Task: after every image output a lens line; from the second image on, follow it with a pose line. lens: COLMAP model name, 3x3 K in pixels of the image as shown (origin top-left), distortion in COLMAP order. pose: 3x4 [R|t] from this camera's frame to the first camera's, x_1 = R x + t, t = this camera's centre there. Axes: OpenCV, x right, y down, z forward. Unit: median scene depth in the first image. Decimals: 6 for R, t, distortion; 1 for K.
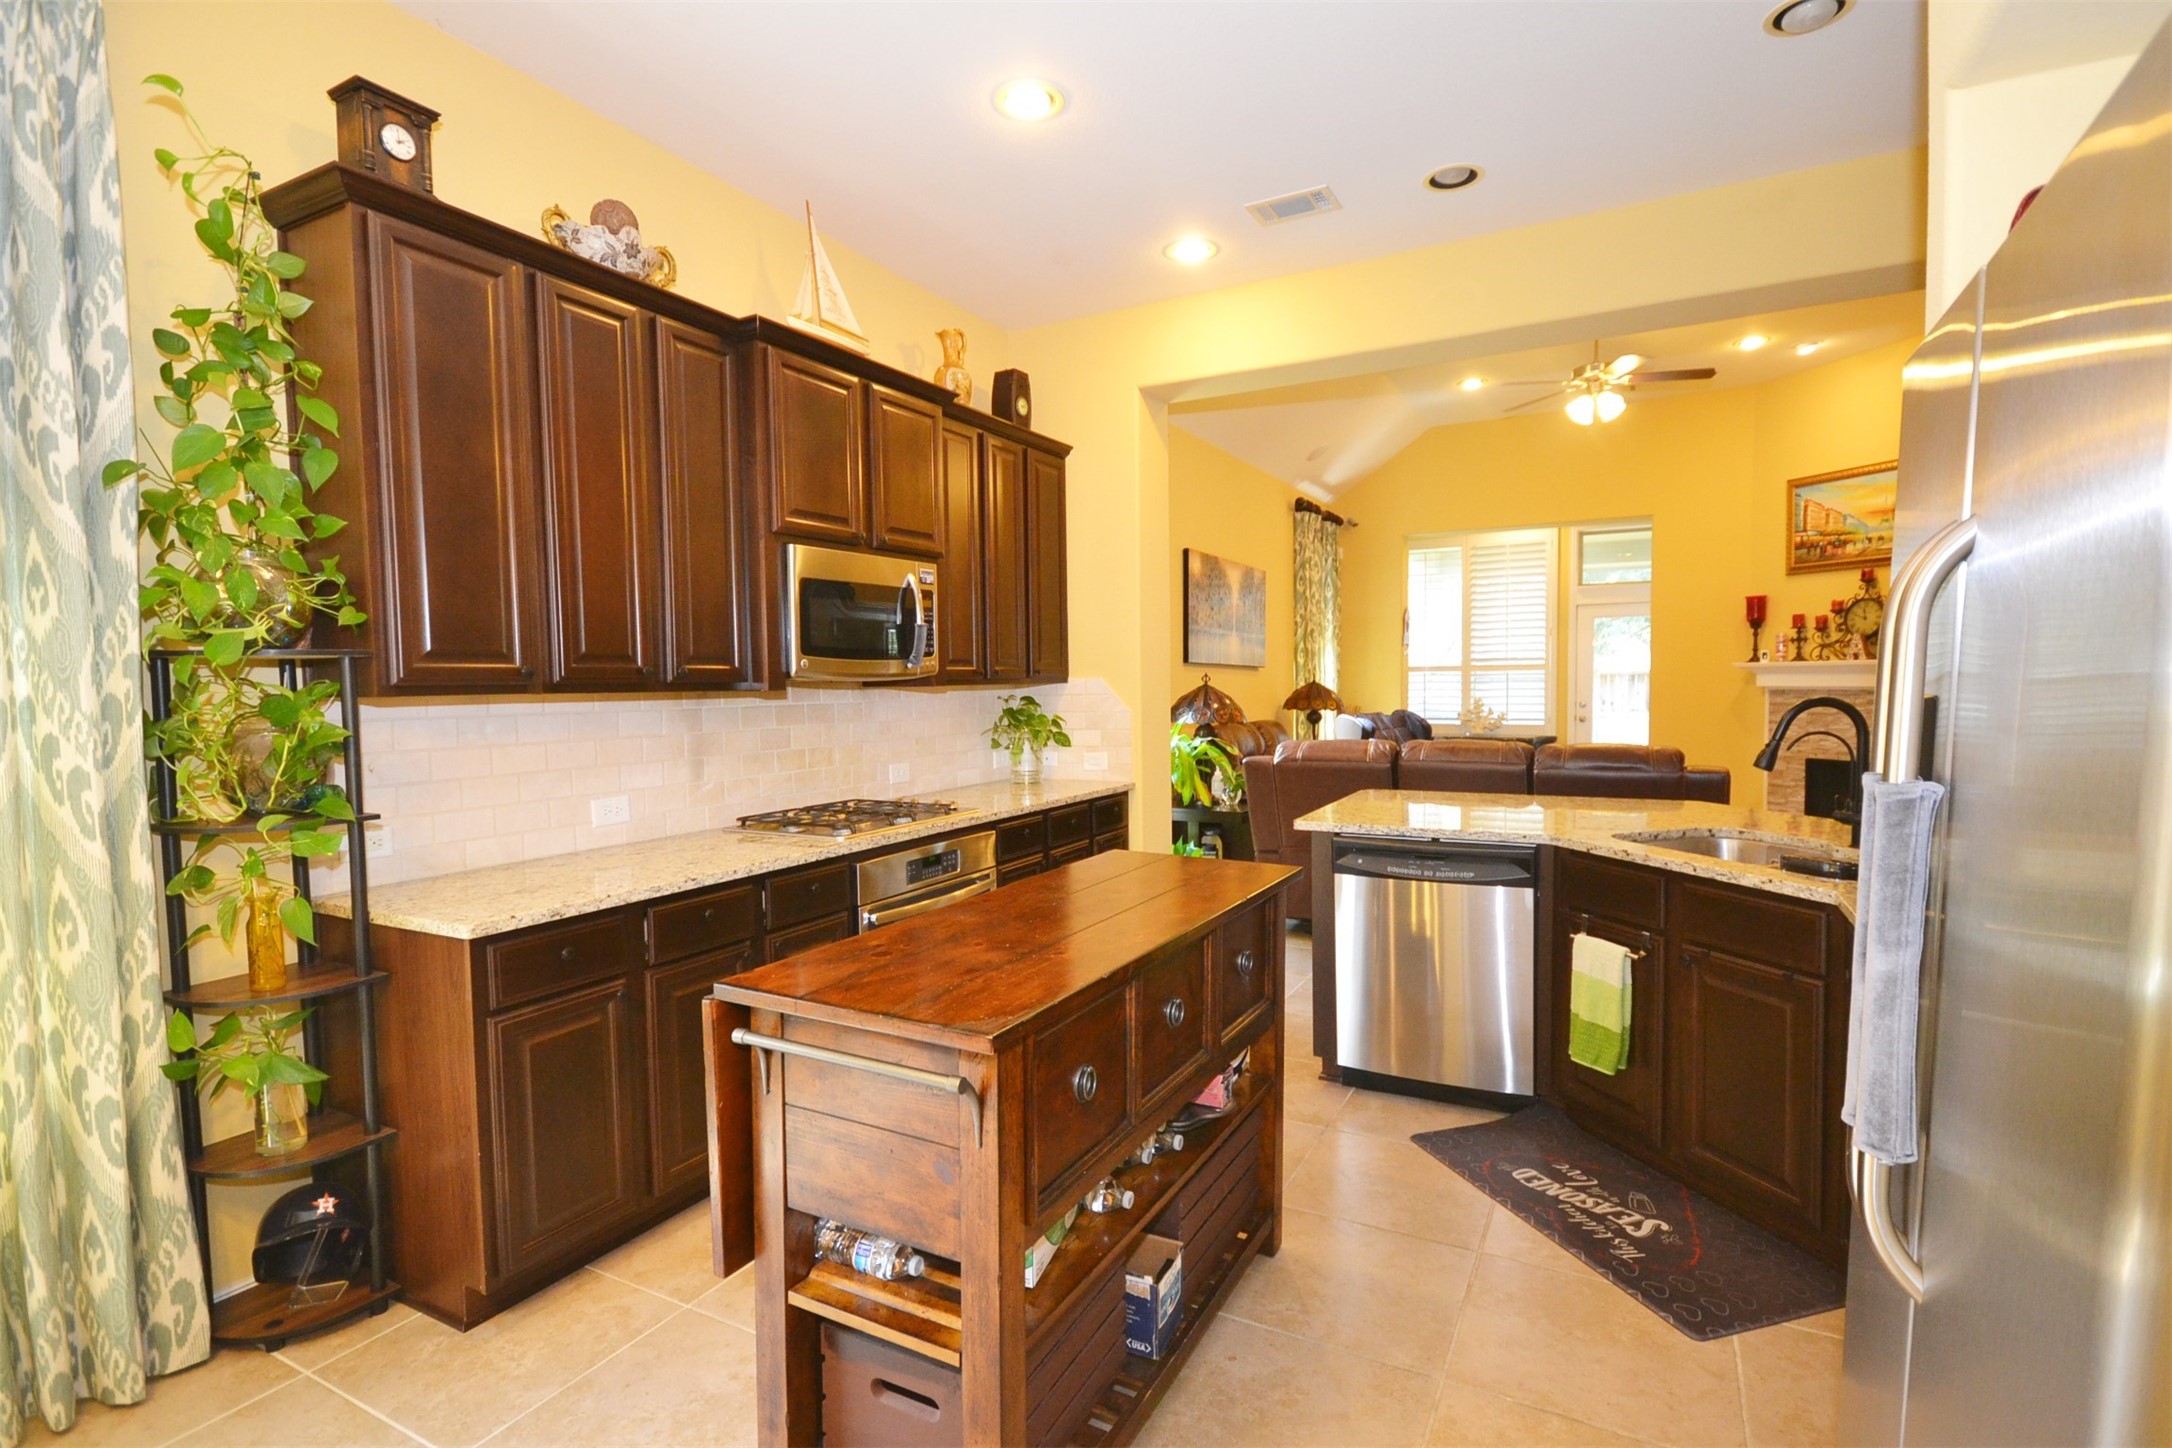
lens RADIAL K [[1022.7, 0, 1084.6], [0, 1022.7, 733.9], [0, 0, 1]] dist [0.001350, -0.000053]
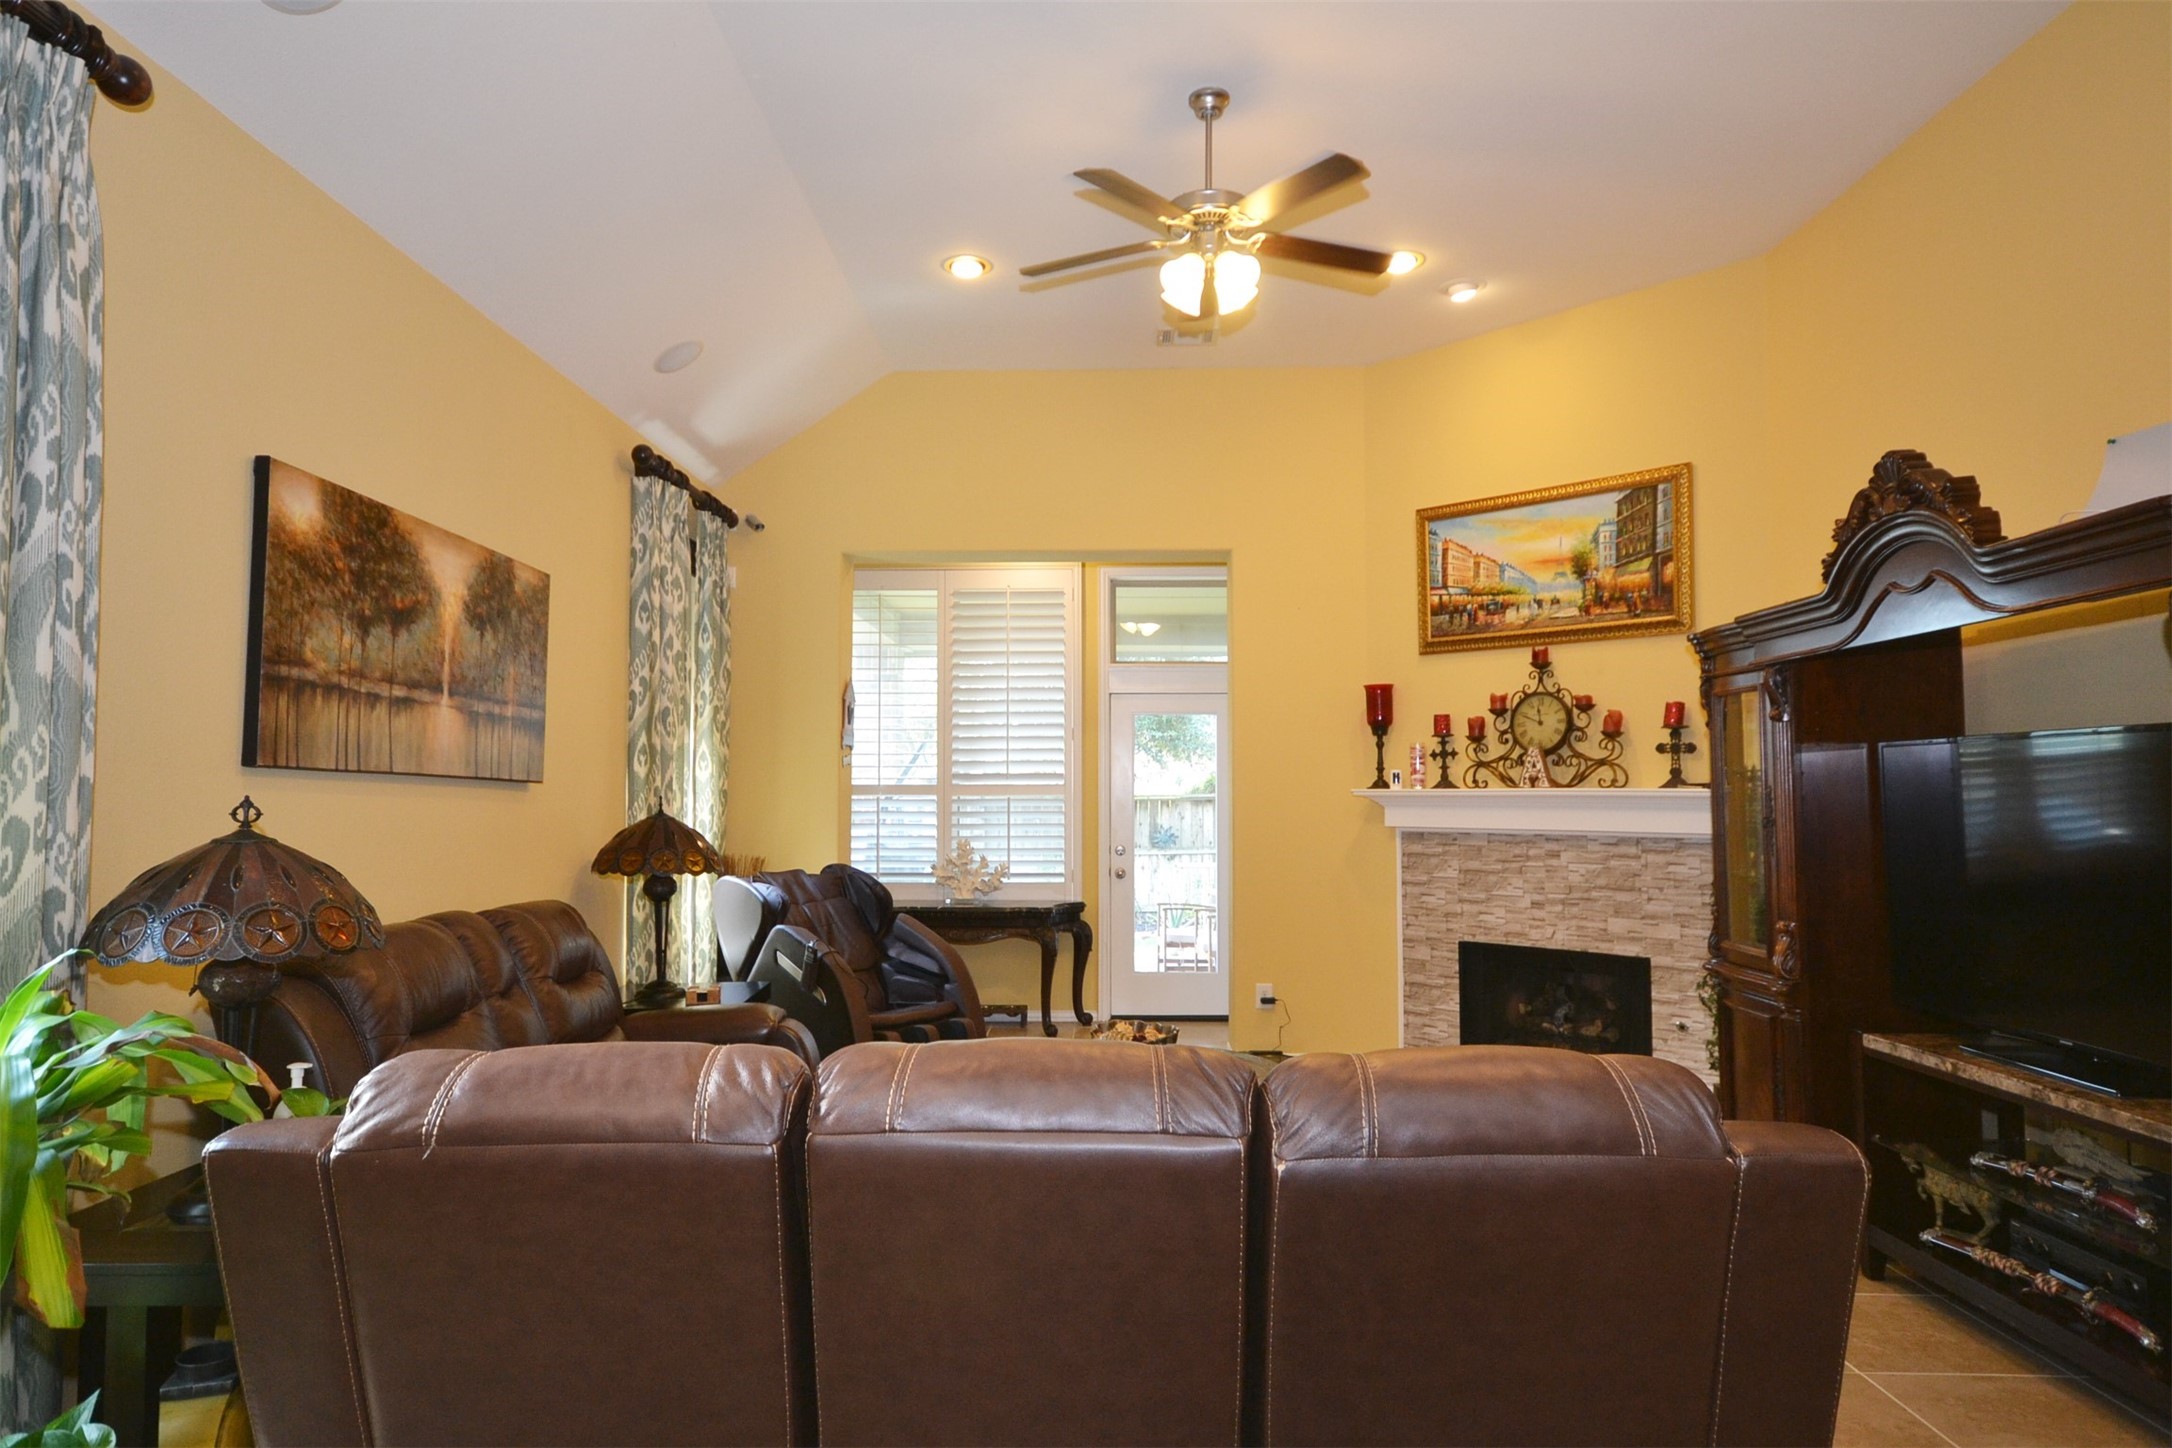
lens RADIAL K [[1267.7, 0, 1084.7], [0, 1267.7, 729.6], [0, 0, 1]] dist [0.004347, 0.002694]
pose [[0.884812, 0.037298, 0.464452, 0.130561], [0.012747, 0.994480, -0.104146, -0.027564], [-0.465773, 0.098070, 0.879453, 0.402695]]
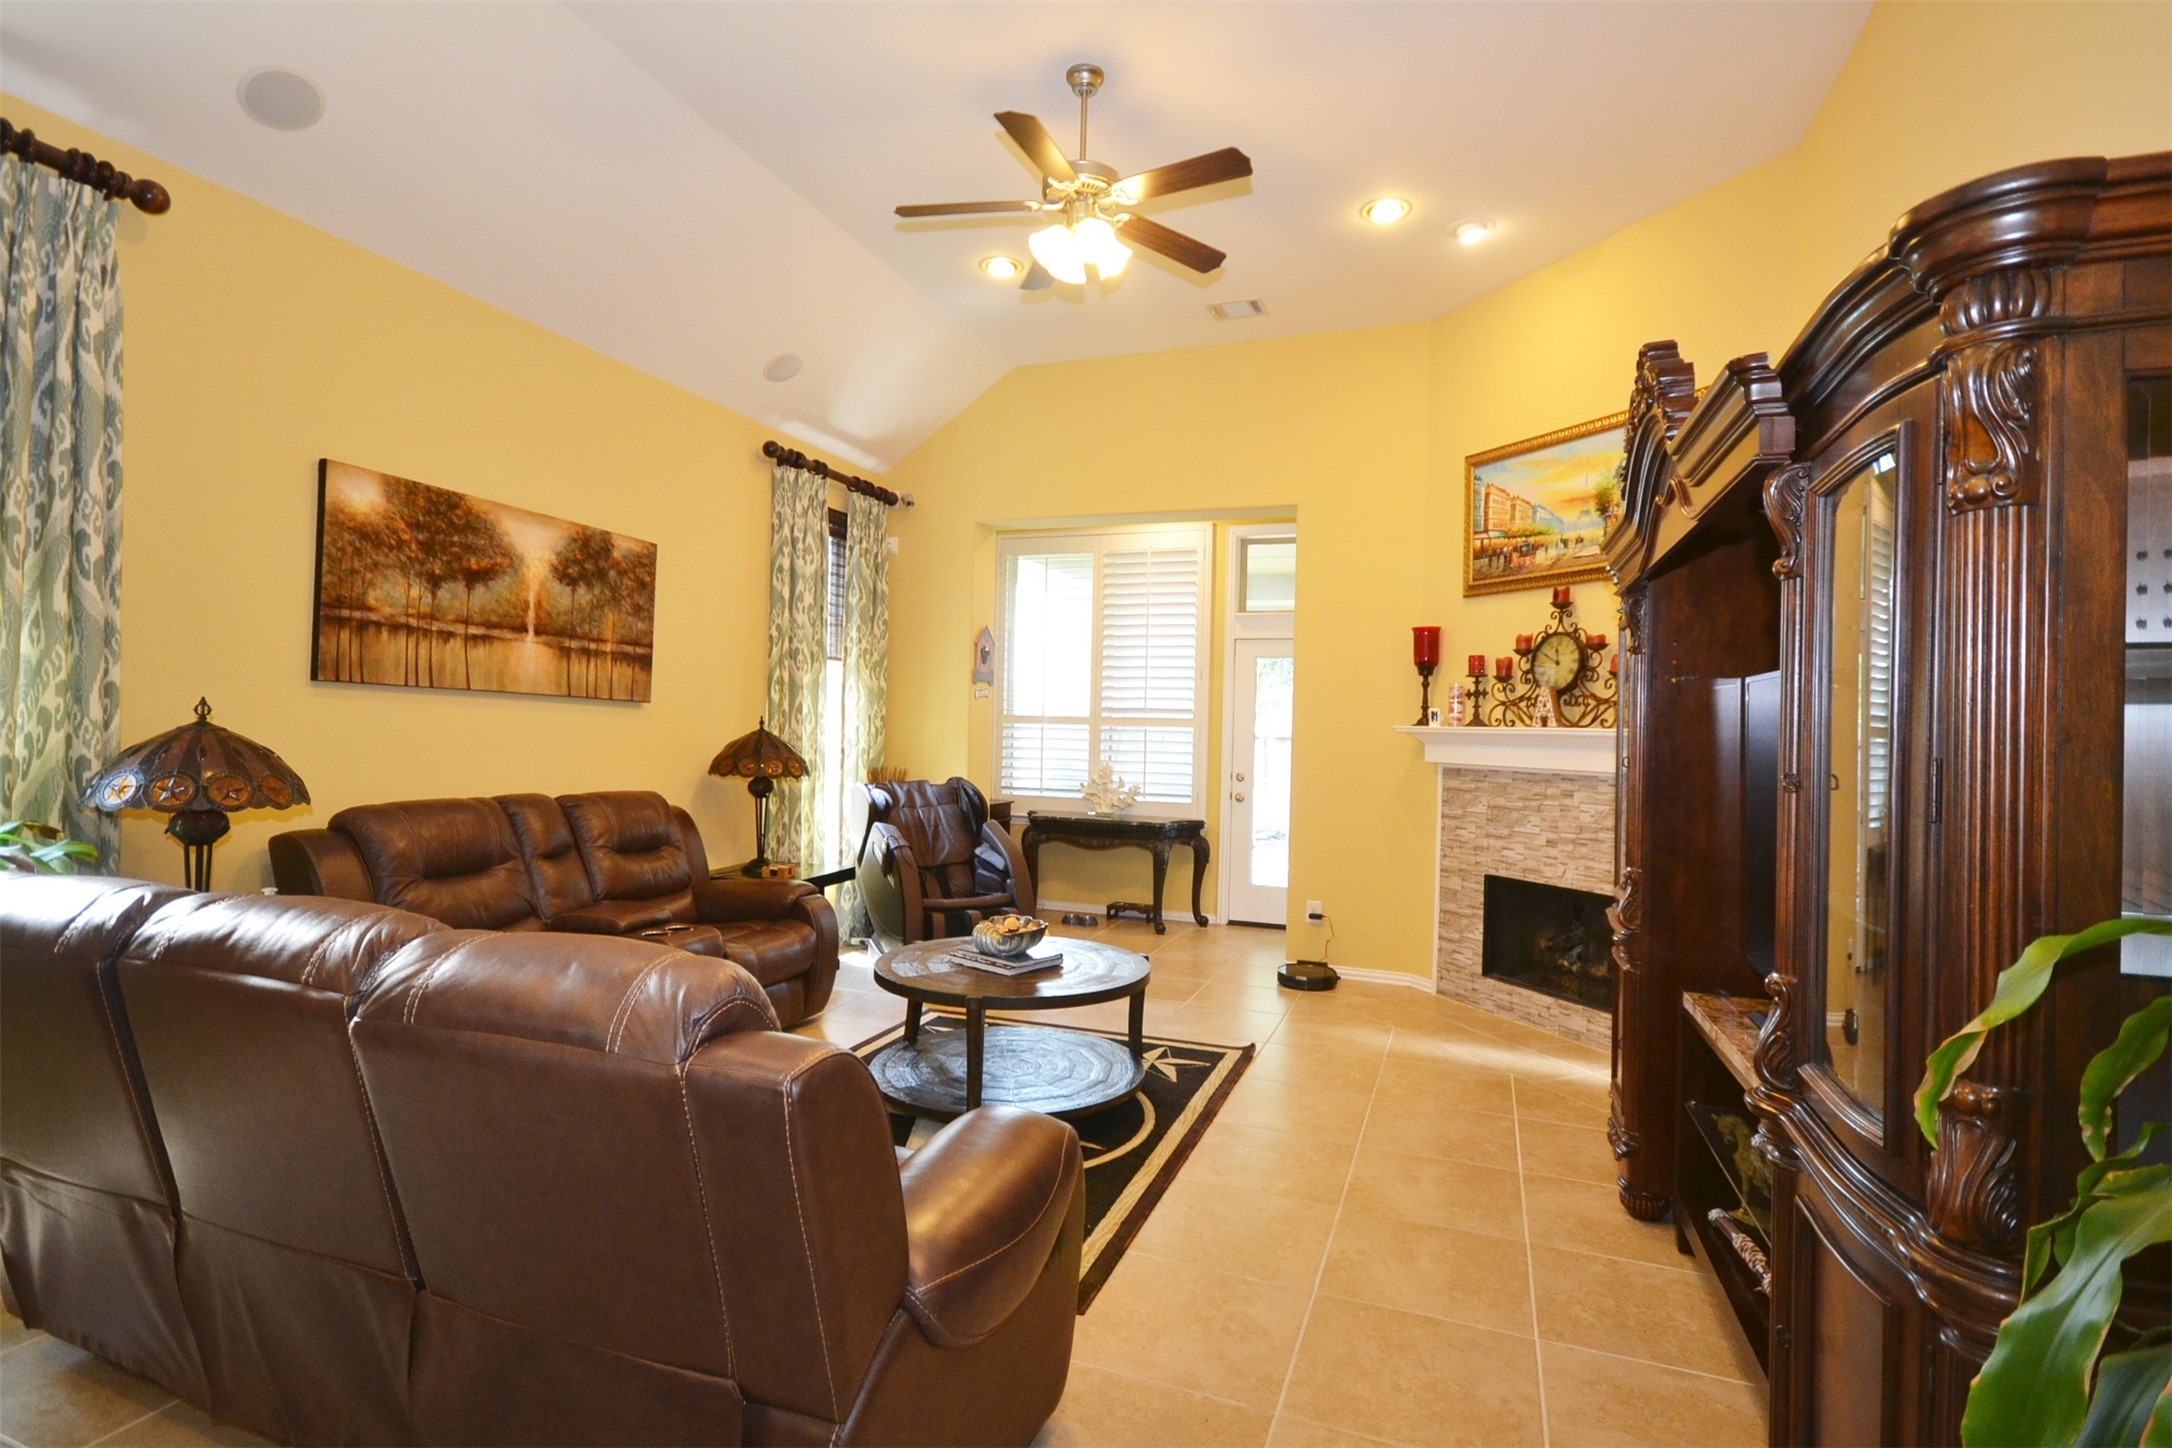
lens RADIAL K [[1050.3, 0, 1091.6], [0, 1050.3, 731.5], [0, 0, 1]] dist [0.002185, -0.000304]
pose [[0.988406, 0.038233, 0.146945, 0.350140], [-0.030929, 0.998185, -0.051674, -0.024906], [-0.148654, 0.046530, 0.987794, 0.364827]]
